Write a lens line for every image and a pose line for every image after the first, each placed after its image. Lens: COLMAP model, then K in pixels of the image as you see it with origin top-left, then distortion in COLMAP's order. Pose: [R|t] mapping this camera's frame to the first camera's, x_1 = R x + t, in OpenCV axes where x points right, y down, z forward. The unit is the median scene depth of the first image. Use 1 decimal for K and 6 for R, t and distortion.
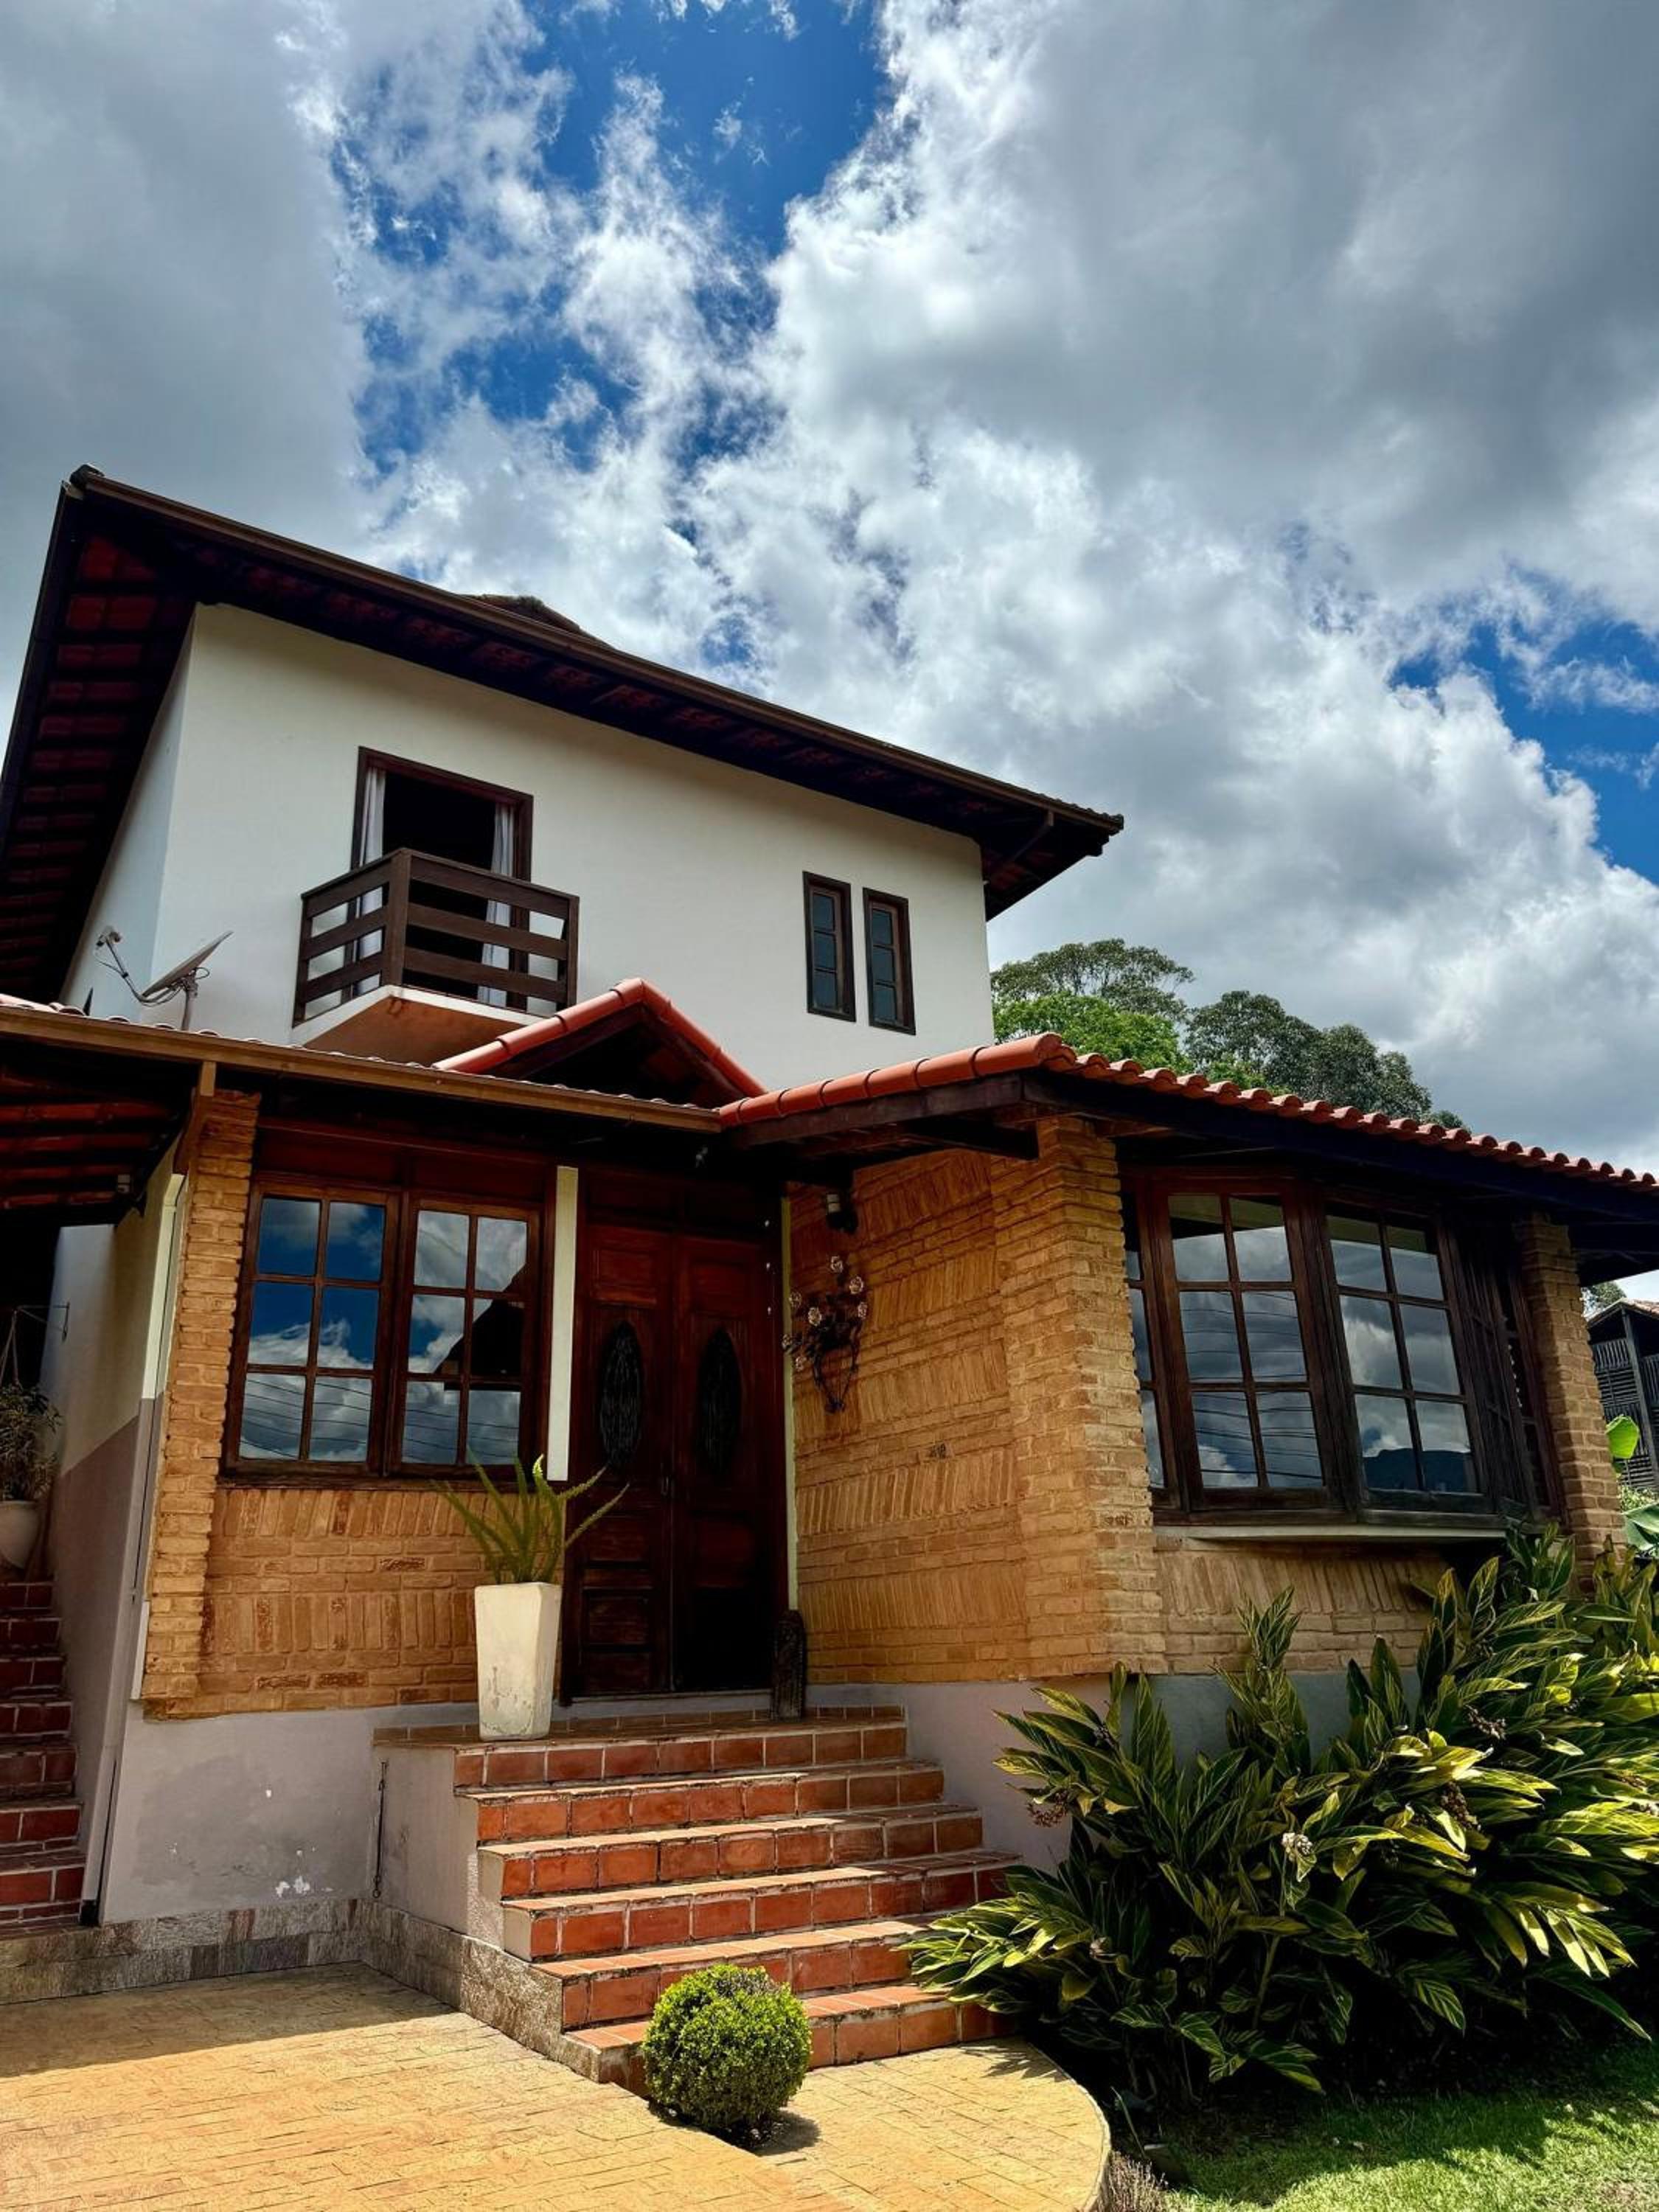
lens RADIAL K [[1560.6, 0, 833.7], [0, 1560.6, 1096.9], [0, 0, 1]] dist [0.044441, -0.049649]
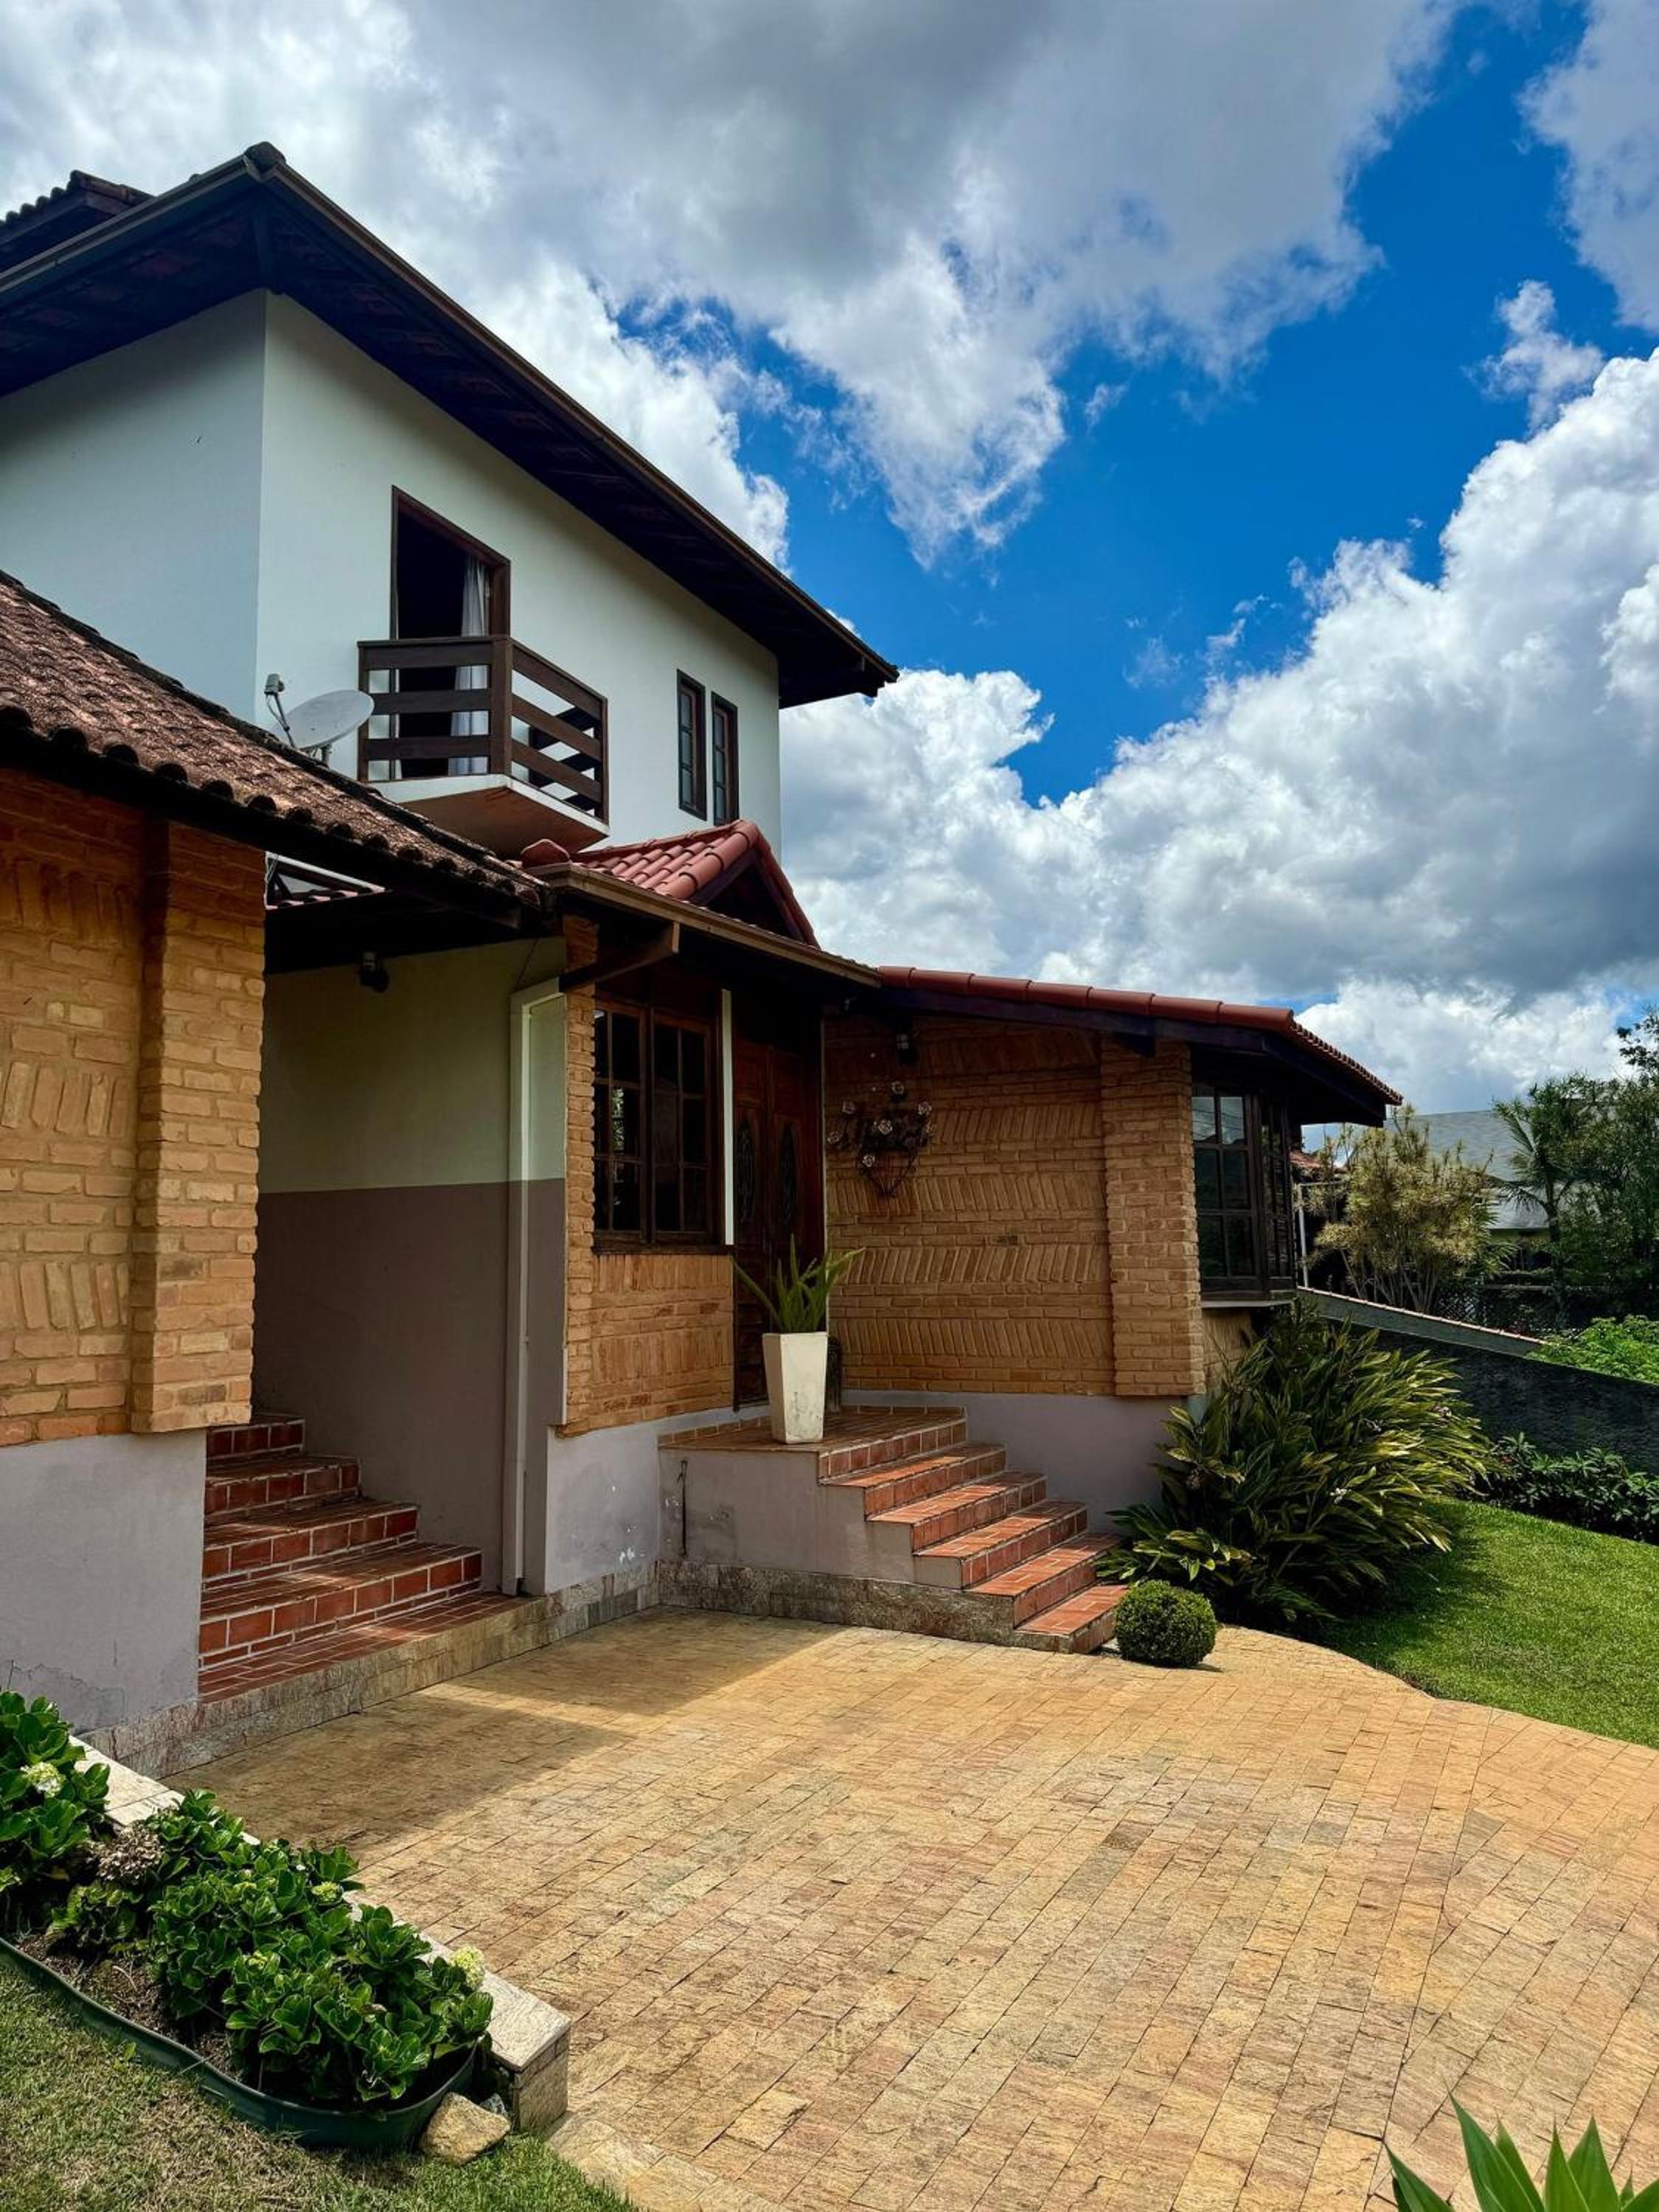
lens RADIAL K [[1560.6, 0, 838.9], [0, 1560.6, 1093.4], [0, 0, 1]] dist [0.044441, -0.049649]
pose [[0.855713, 0.078848, 0.511409, -0.756139], [-0.187550, 0.968381, 0.164512, -0.097576], [-0.482267, -0.236690, 0.843443, -0.073480]]
